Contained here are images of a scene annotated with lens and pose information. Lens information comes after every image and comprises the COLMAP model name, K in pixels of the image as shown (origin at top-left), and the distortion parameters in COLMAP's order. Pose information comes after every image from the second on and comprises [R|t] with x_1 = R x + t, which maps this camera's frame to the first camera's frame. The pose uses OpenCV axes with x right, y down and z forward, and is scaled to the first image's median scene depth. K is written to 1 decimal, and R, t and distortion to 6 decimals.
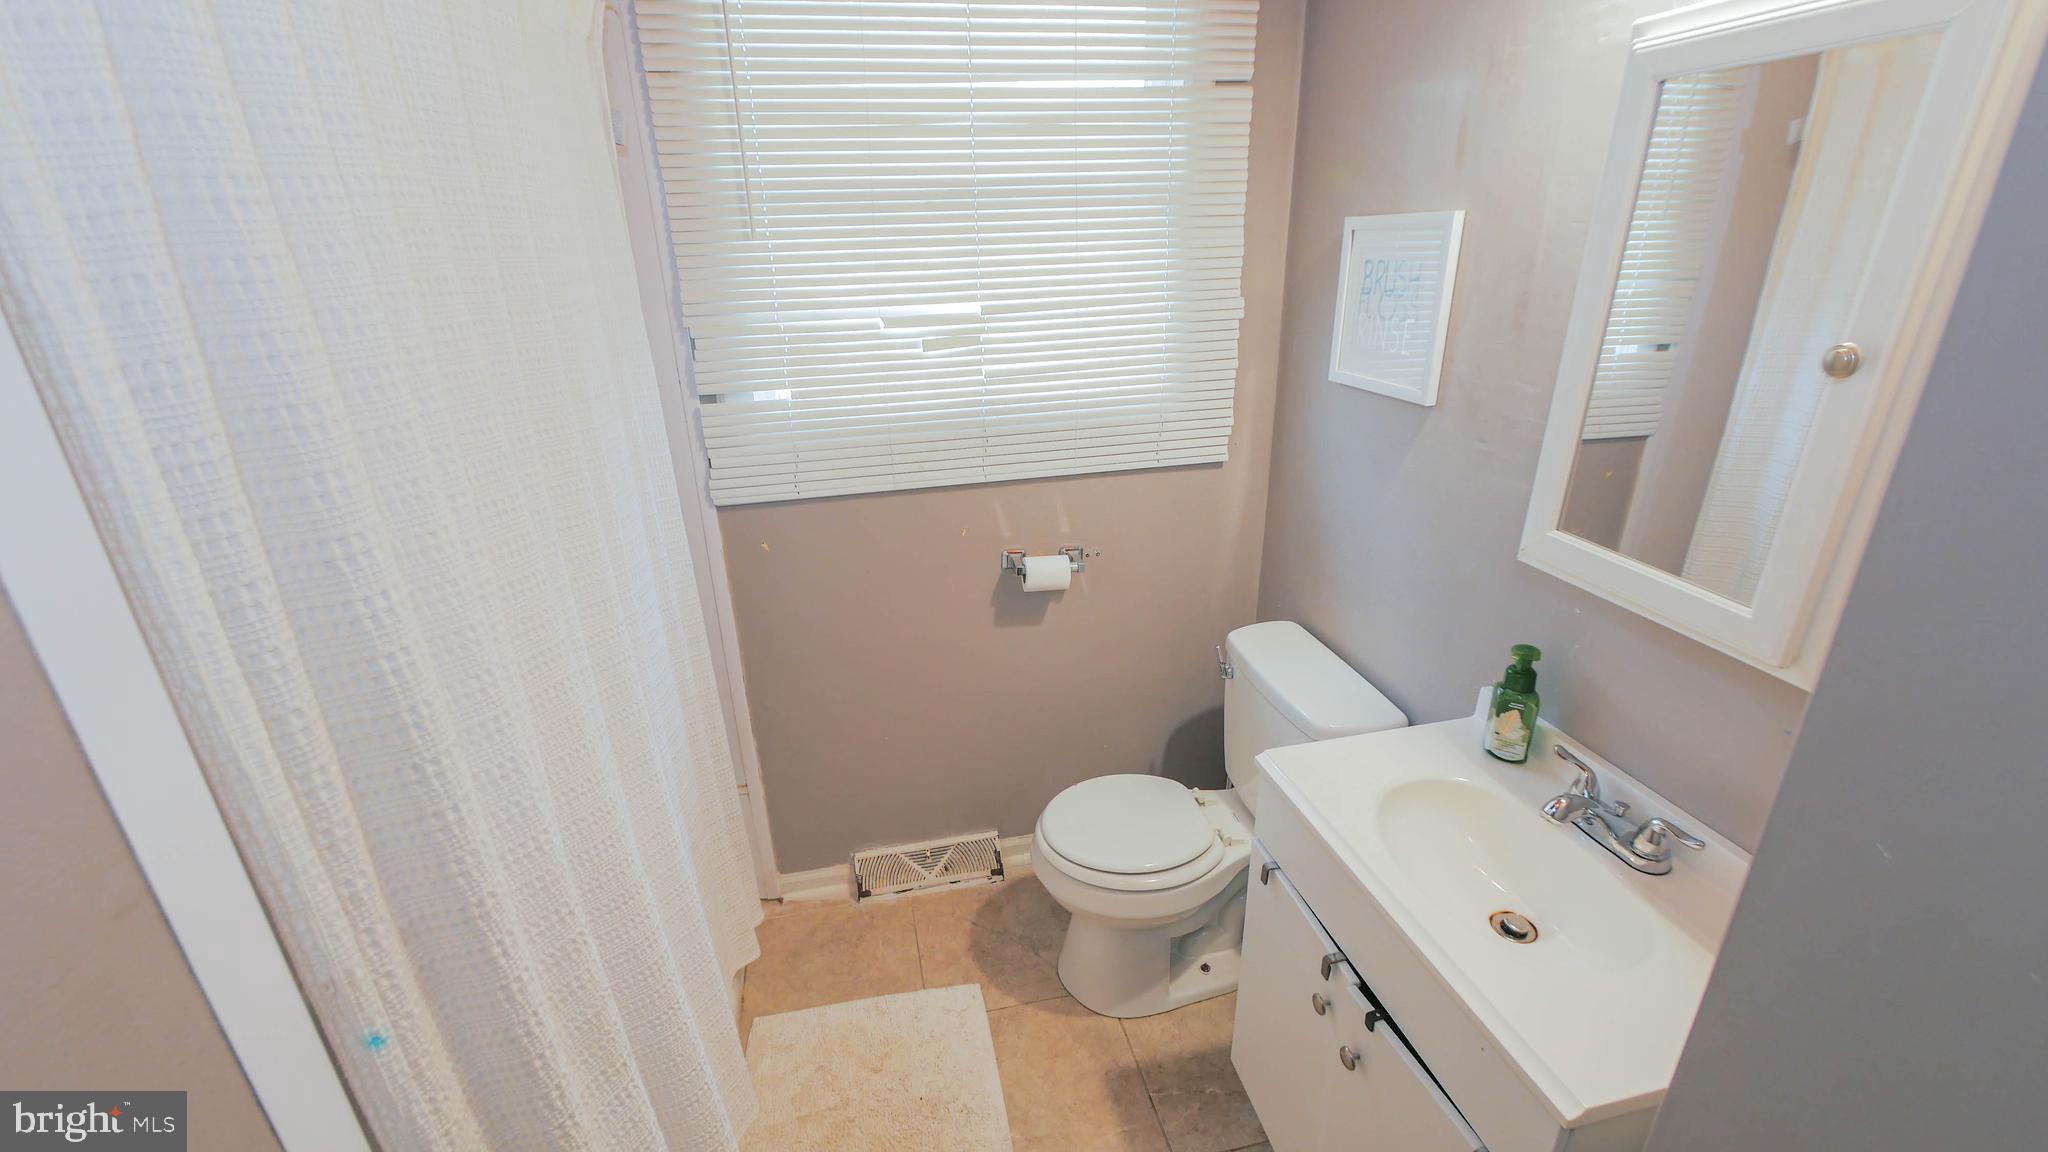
lens RADIAL K [[843.0, 0, 1011.5], [0, 843.0, 575.9], [0, 0, 1]] dist [-0.008304, -0.000047]
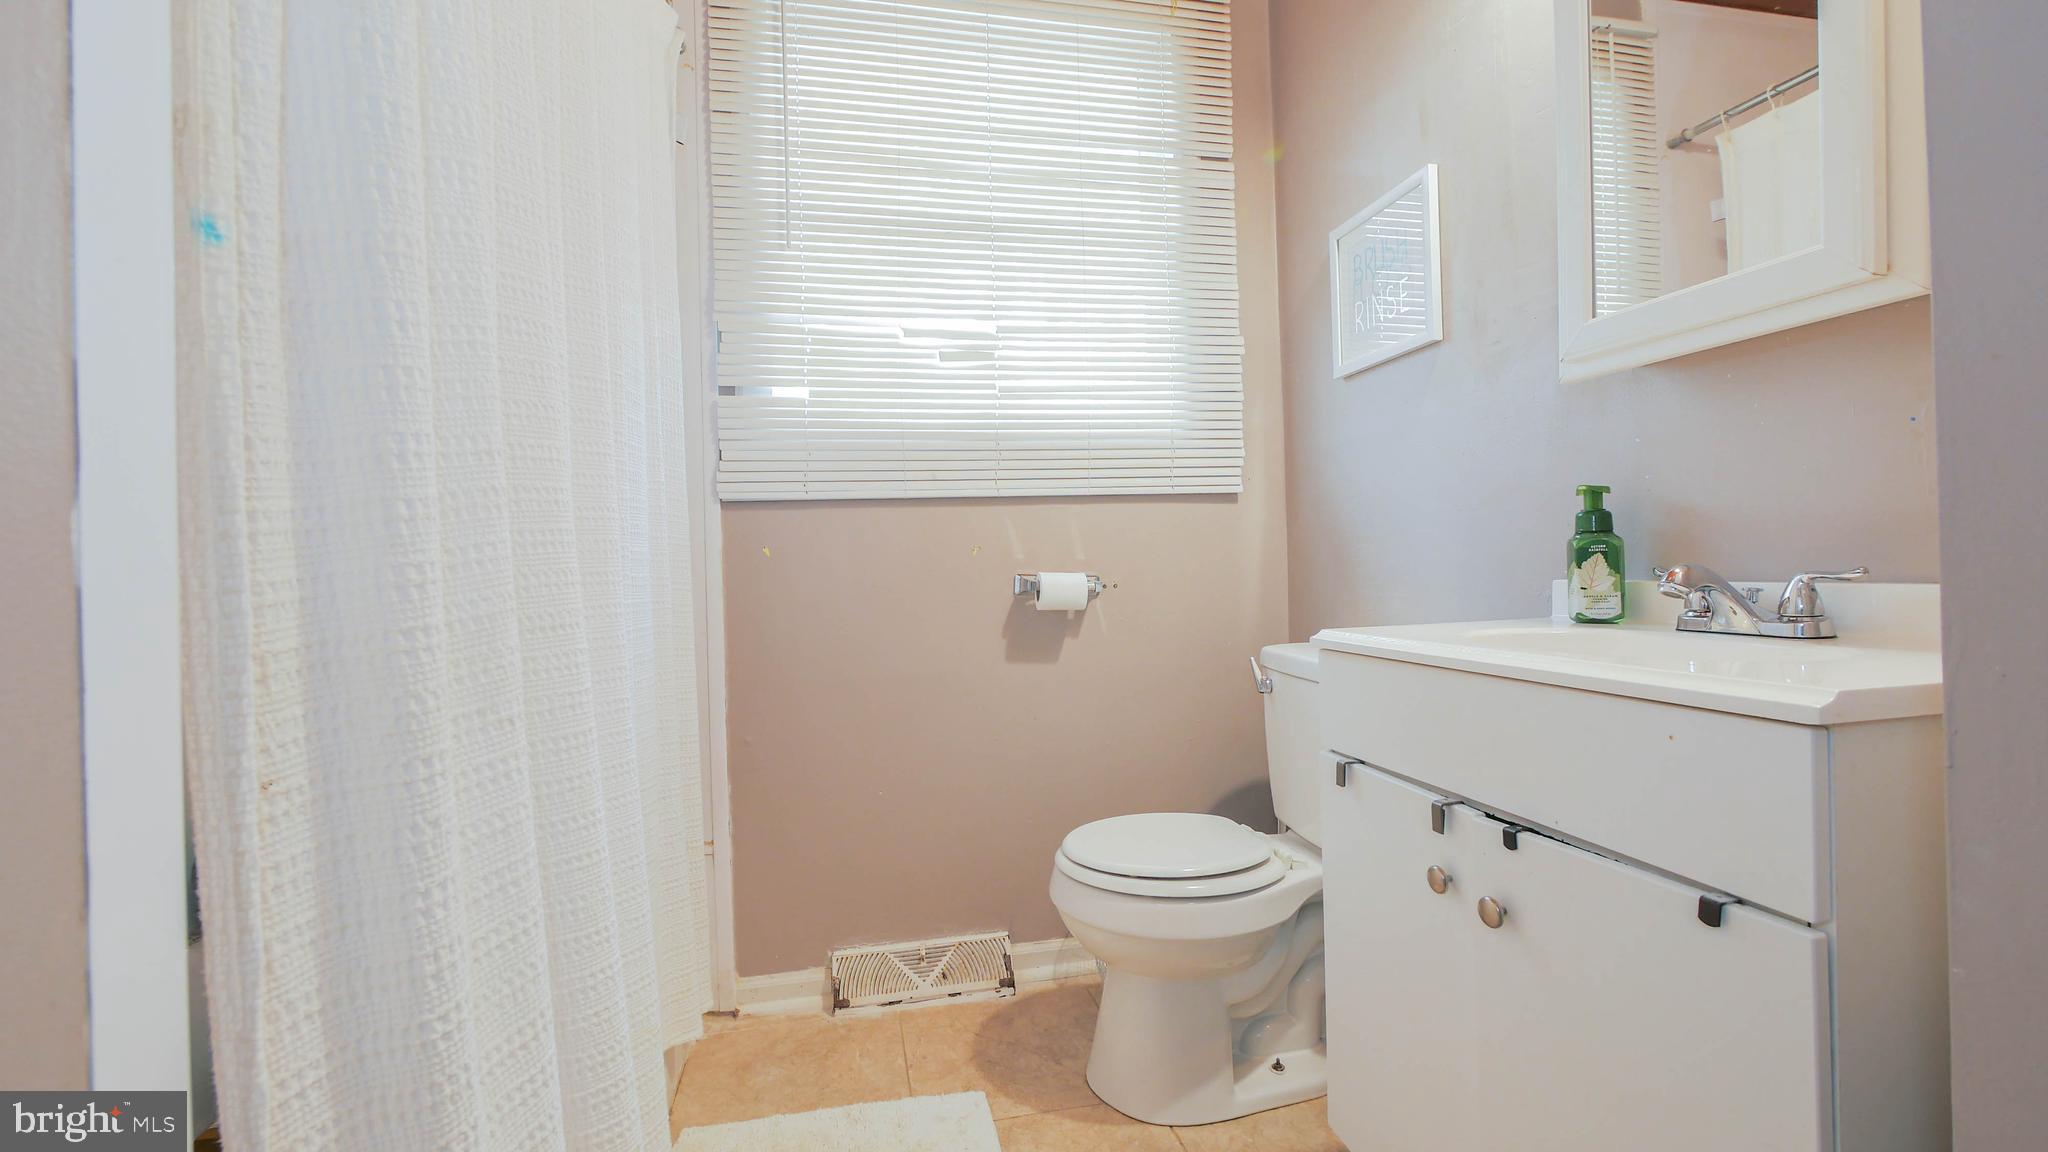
lens RADIAL K [[842.3, 0, 1016.8], [0, 842.3, 567.1], [0, 0, 1]] dist [-0.008555, 0.000439]
pose [[0.999998, -0.000049, -0.001971, -0.007199], [-0.000680, 0.929758, -0.368170, 0.330438], [0.001851, 0.368170, 0.929757, 0.120666]]
